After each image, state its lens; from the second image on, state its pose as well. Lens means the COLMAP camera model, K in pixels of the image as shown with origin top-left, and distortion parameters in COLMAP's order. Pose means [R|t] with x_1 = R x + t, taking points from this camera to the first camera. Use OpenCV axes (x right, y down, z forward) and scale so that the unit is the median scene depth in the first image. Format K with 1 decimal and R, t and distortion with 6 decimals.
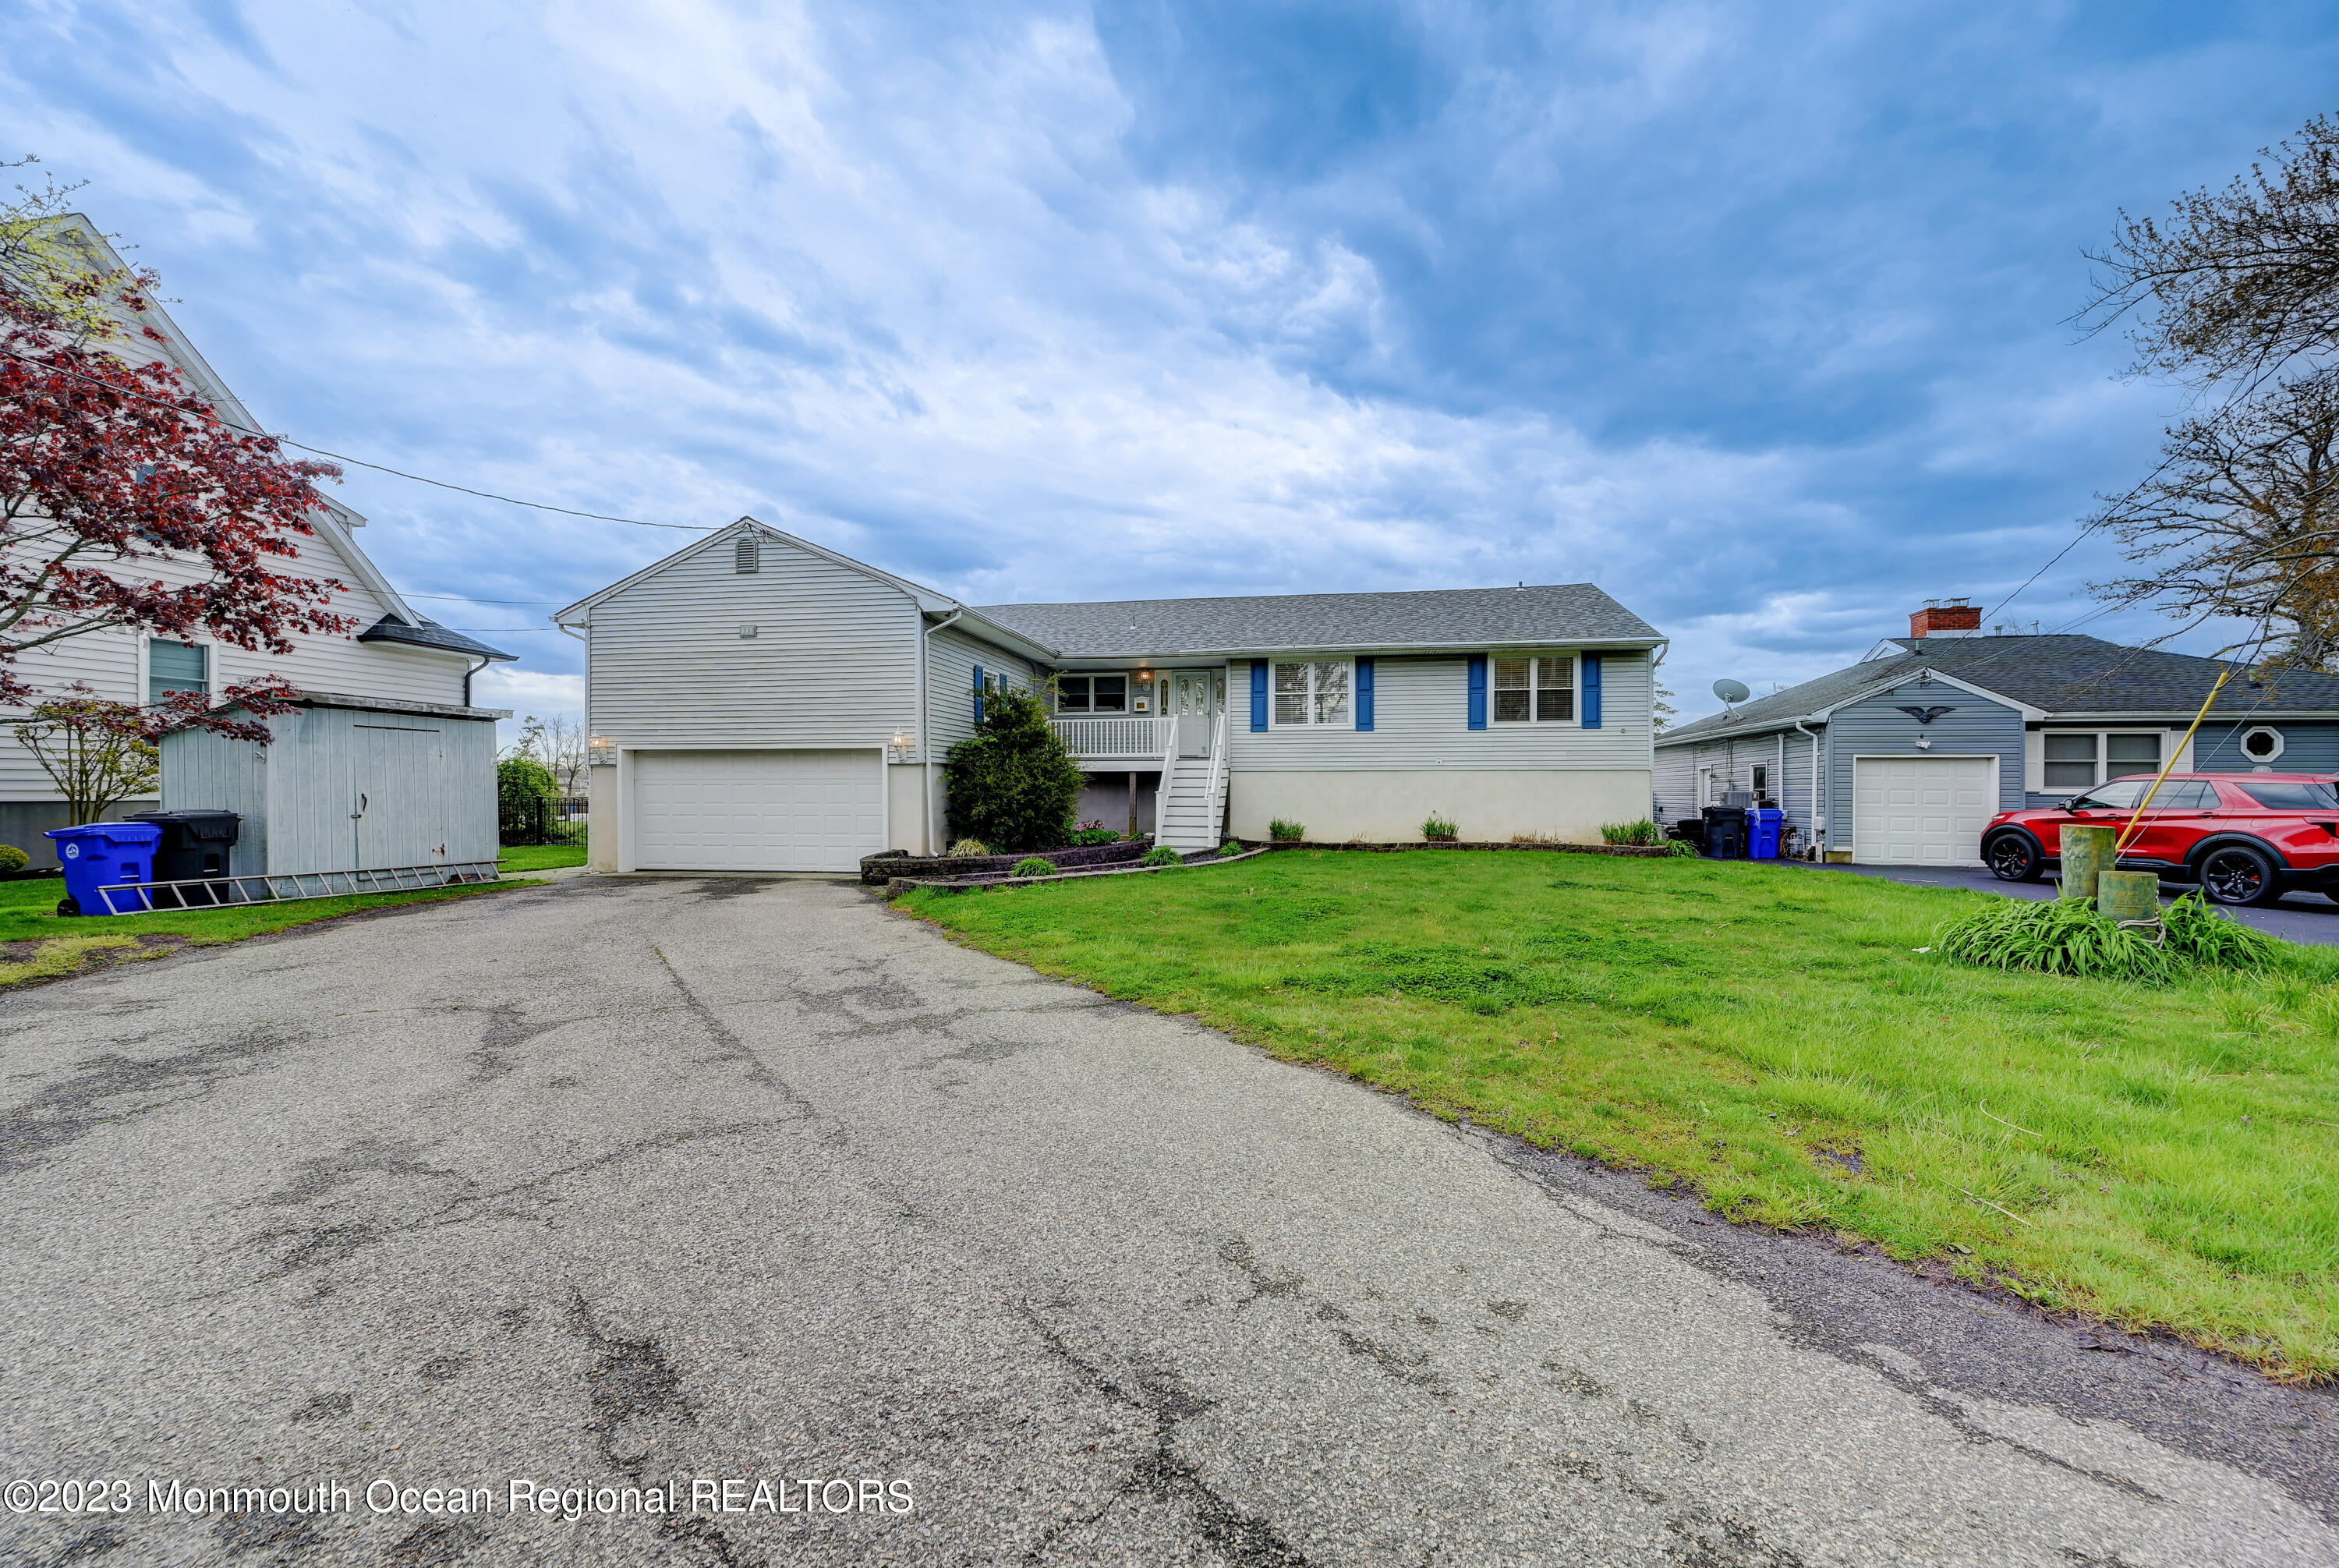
lens RADIAL K [[943.4, 0, 1185.6], [0, 943.4, 793.1], [0, 0, 1]] dist [-0.006828, 0.000005]
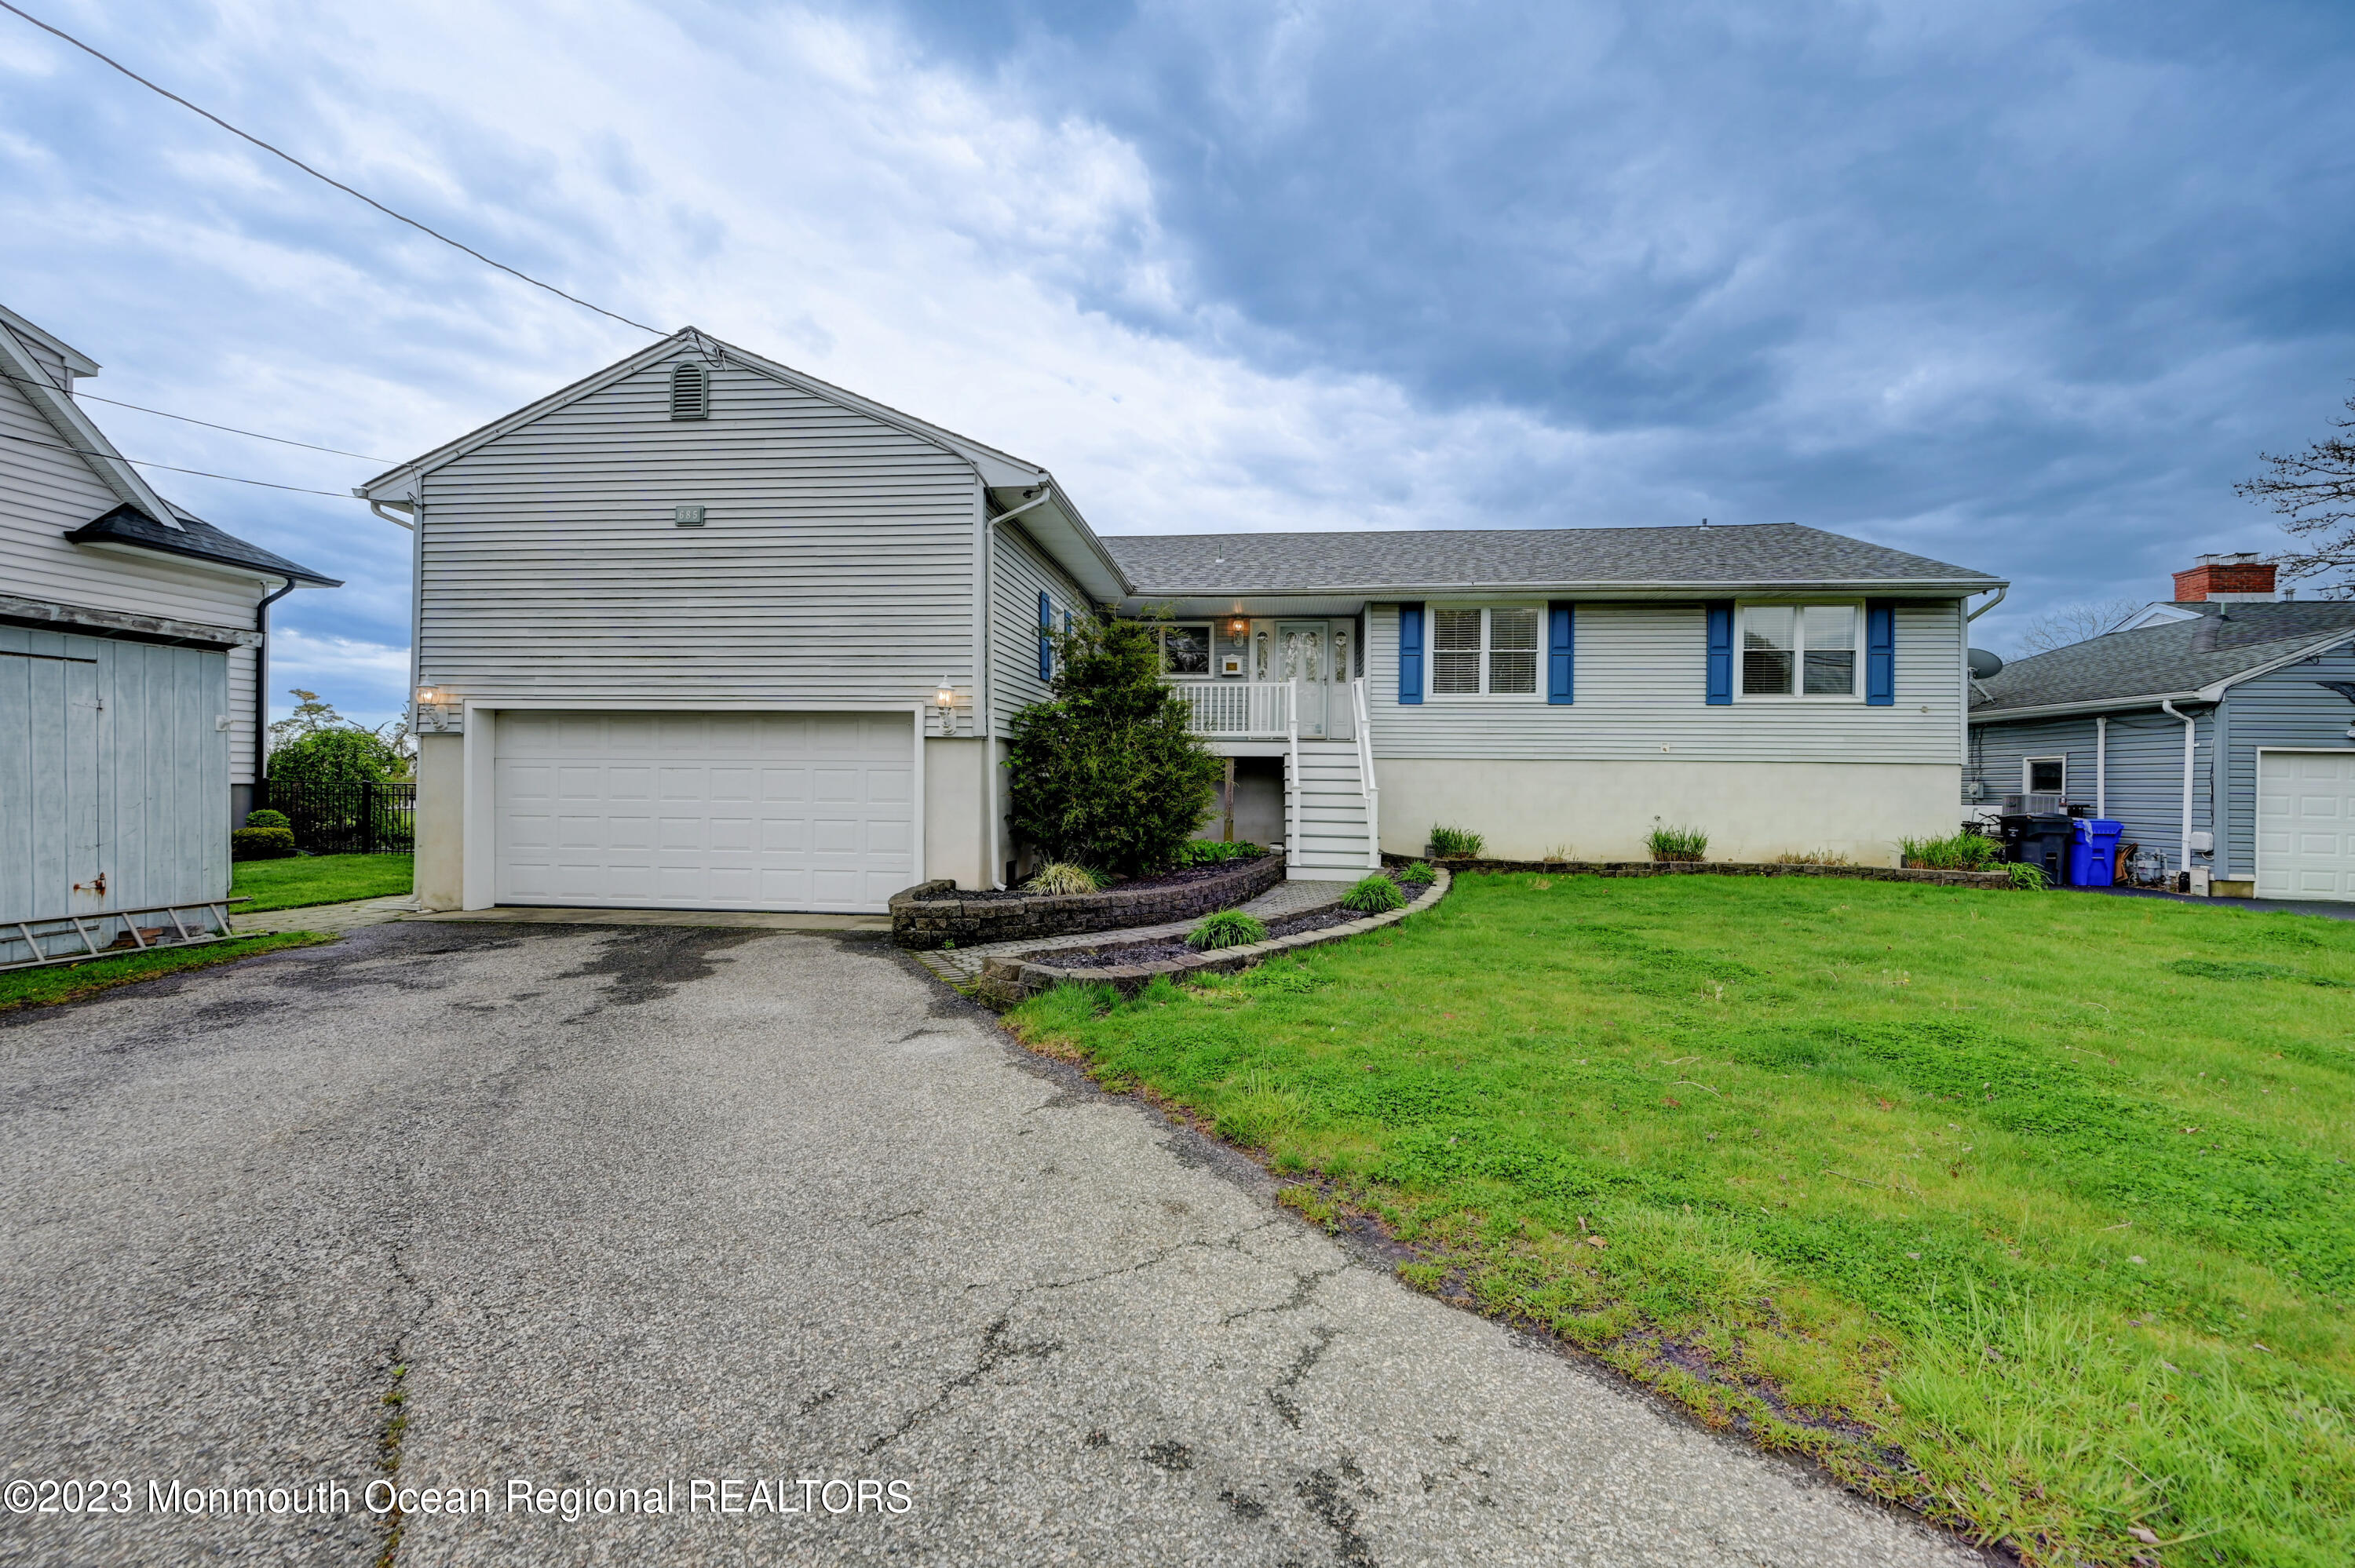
lens RADIAL K [[949.7, 0, 1165.8], [0, 949.7, 779.9], [0, 0, 1]] dist [-0.006828, 0.000005]
pose [[0.998412, 0.012191, 0.055000, -0.160539], [-0.012062, 0.999924, -0.002684, -0.003288], [-0.055028, 0.002017, 0.998483, 0.316755]]
